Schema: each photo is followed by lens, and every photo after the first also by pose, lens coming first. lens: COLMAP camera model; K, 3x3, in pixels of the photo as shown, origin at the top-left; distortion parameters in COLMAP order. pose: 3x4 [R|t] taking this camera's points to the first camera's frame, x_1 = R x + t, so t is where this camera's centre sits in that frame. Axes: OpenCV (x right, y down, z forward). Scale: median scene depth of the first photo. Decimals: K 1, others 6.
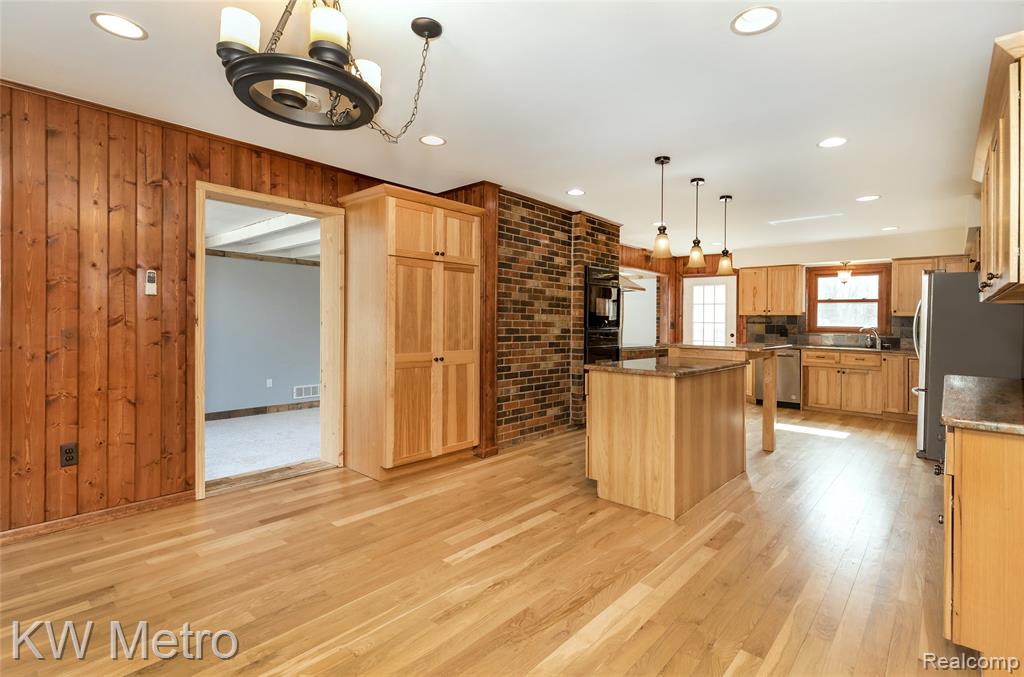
lens RADIAL K [[492.1, 0, 536.7], [0, 492.1, 311.4], [0, 0, 1]] dist [0.020622, -0.000054]
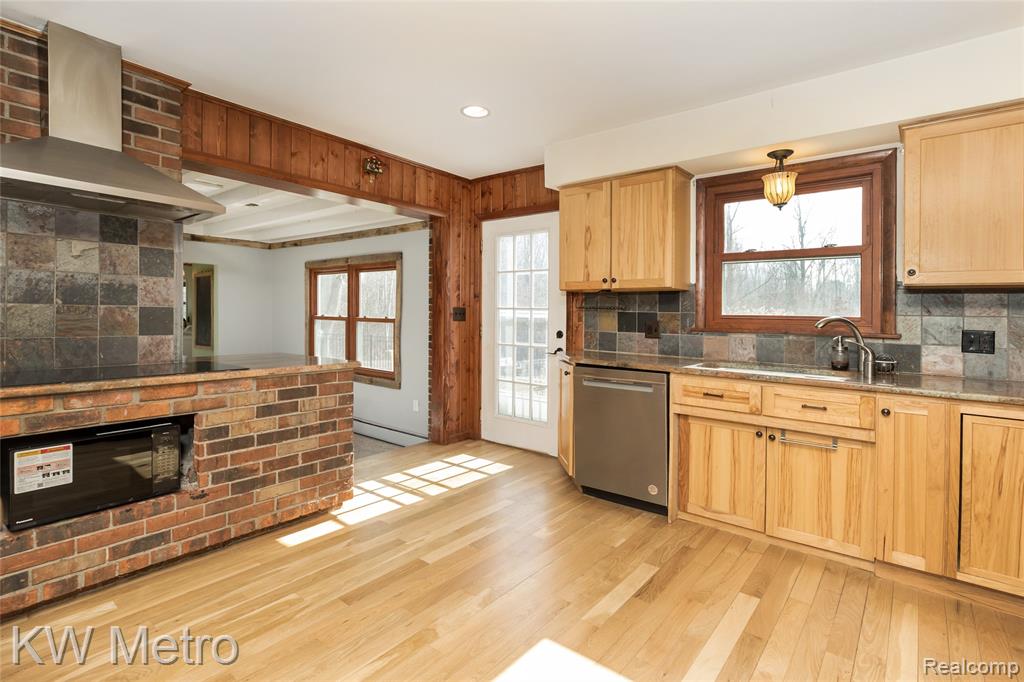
lens RADIAL K [[500.8, 0, 511.4], [0, 500.8, 307.6], [0, 0, 1]] dist [0.009892, 0.000287]
pose [[0.999815, 0.000558, 0.019240, 0.575378], [-0.000712, 0.999968, 0.008020, 0.031620], [-0.019235, -0.008033, 0.999783, 0.868532]]
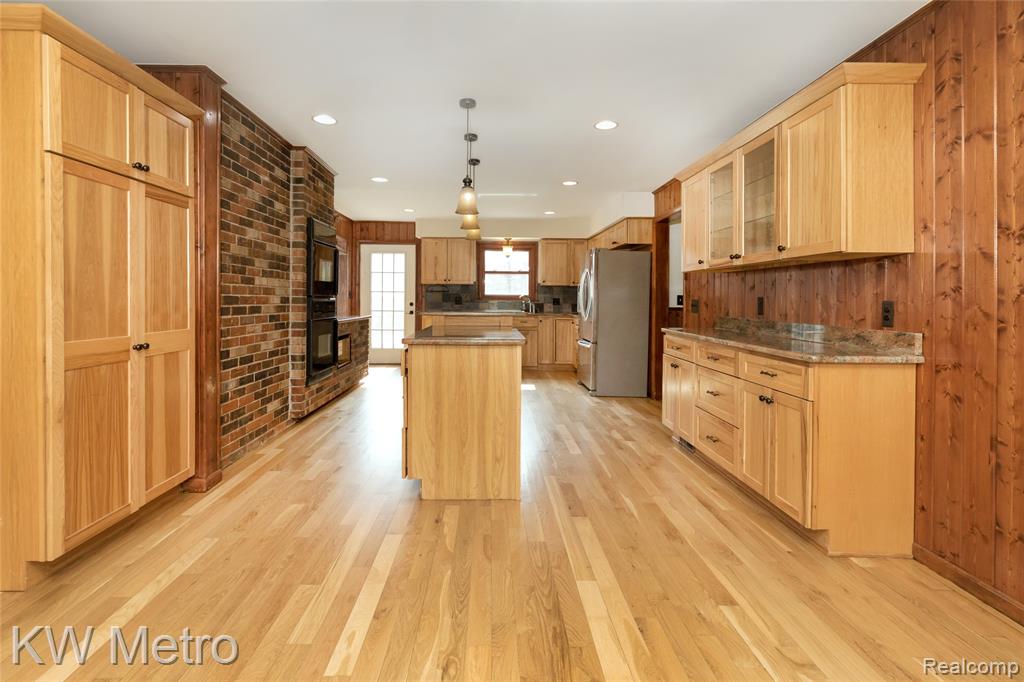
lens RADIAL K [[490.8, 0, 509.3], [0, 490.8, 298.3], [0, 0, 1]] dist [0.010653, 0.000098]
pose [[0.743633, -0.009420, 0.668522, -0.209800], [-0.010431, 0.999616, 0.025688, 0.014989], [-0.668507, -0.026076, 0.743249, 0.209891]]
